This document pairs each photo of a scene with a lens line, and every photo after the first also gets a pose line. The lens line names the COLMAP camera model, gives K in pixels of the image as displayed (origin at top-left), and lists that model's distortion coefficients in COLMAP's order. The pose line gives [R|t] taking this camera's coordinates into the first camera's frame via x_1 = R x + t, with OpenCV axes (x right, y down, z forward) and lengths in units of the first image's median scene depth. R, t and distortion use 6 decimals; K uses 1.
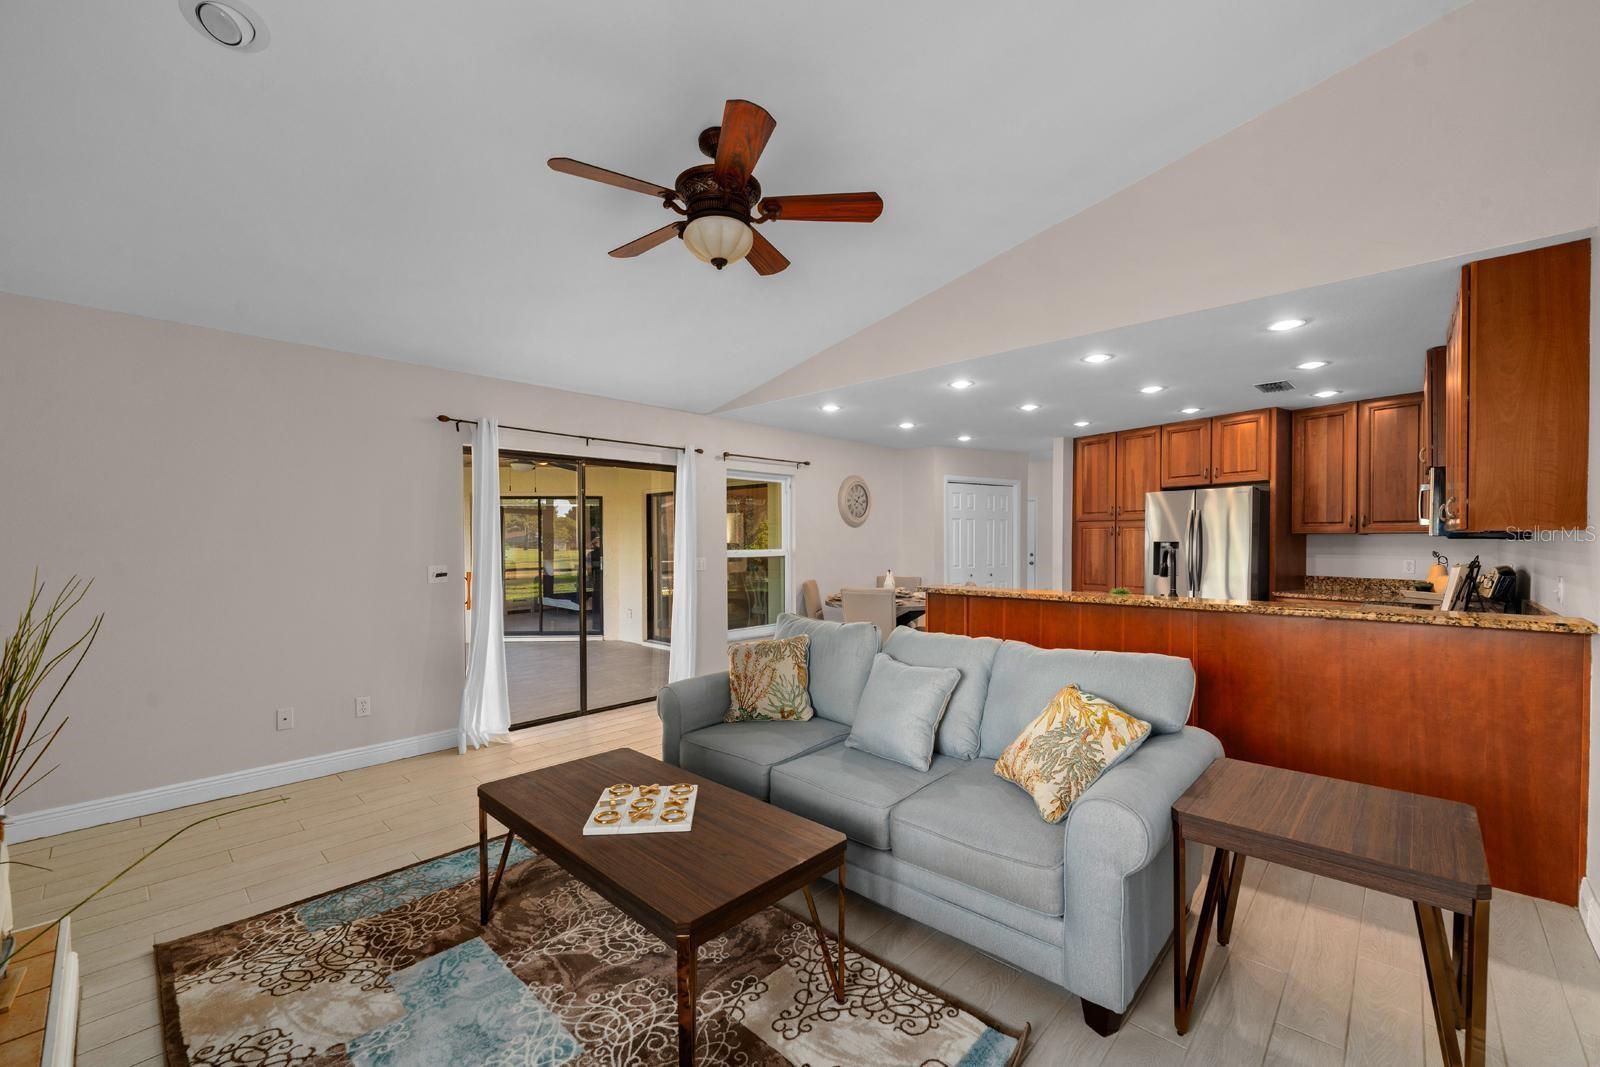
lens RADIAL K [[648.7, 0, 800.0], [0, 648.7, 533.5], [0, 0, 1]] dist [0.000241, 0.000044]
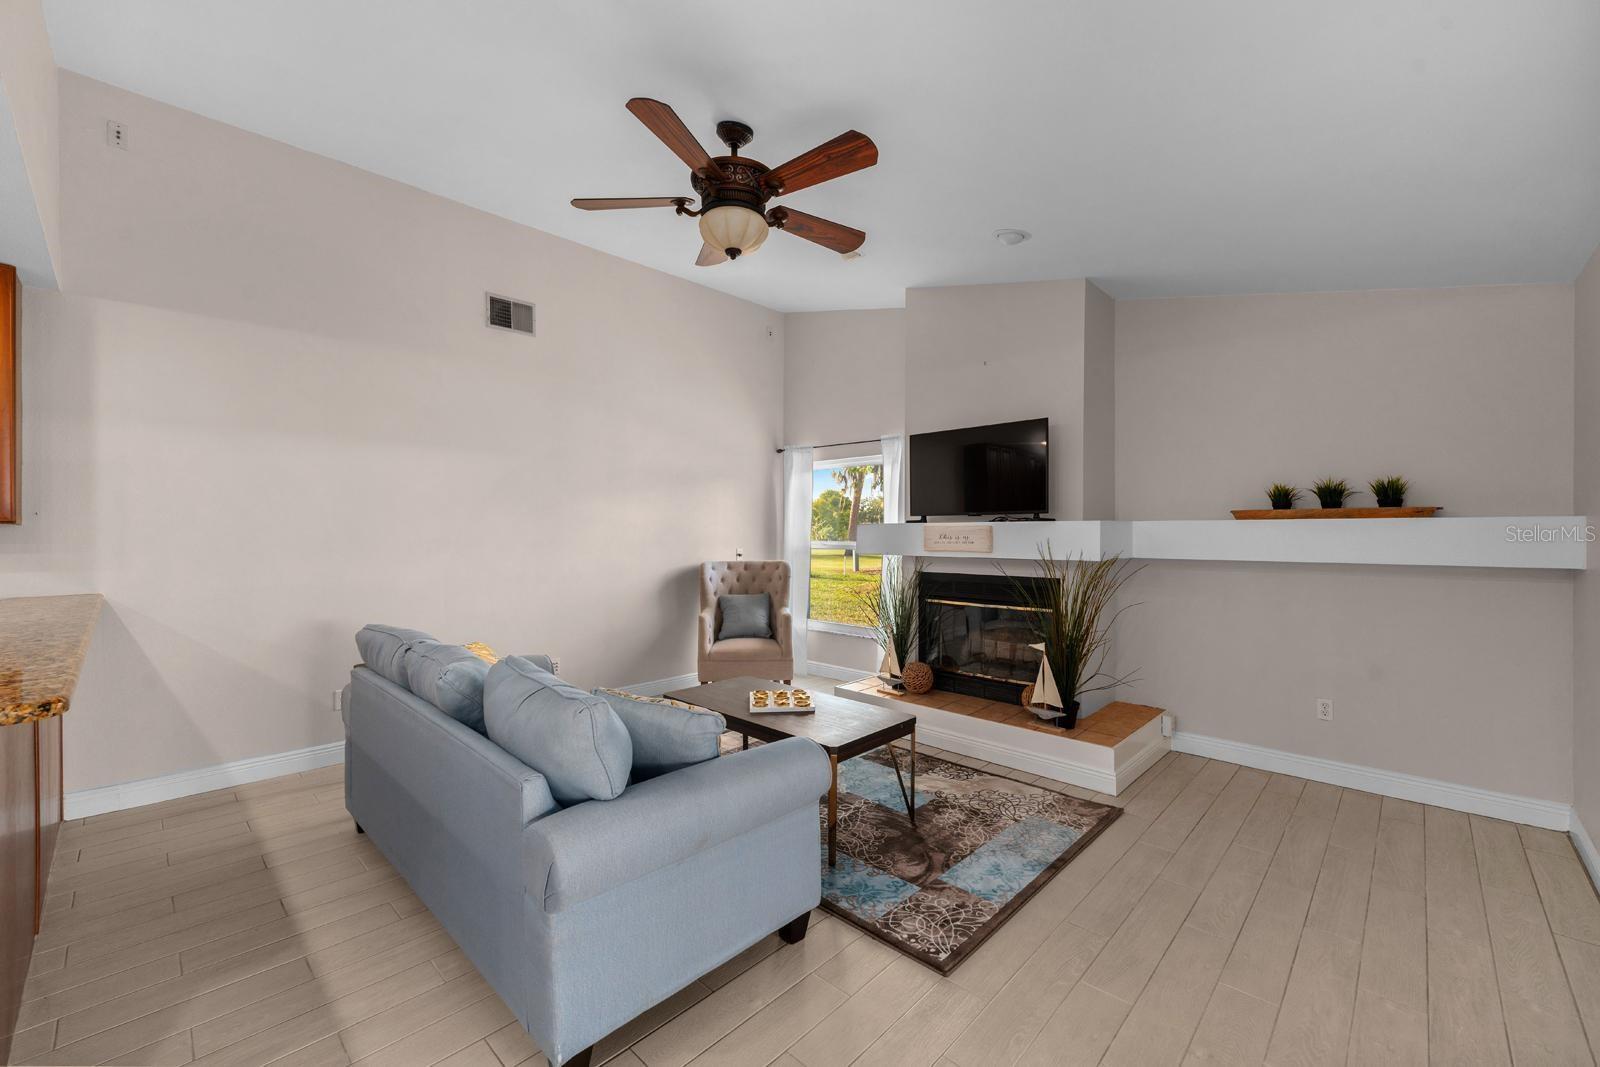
lens RADIAL K [[646.7, 0, 800.0], [0, 646.7, 533.5], [0, 0, 1]] dist [-0.000577, -0.000074]
pose [[-0.999915, 0.004086, 0.012375, -0.292551], [0.004053, 0.999988, -0.002695, 0.020358], [-0.012386, -0.002645, -0.999920, 2.456191]]
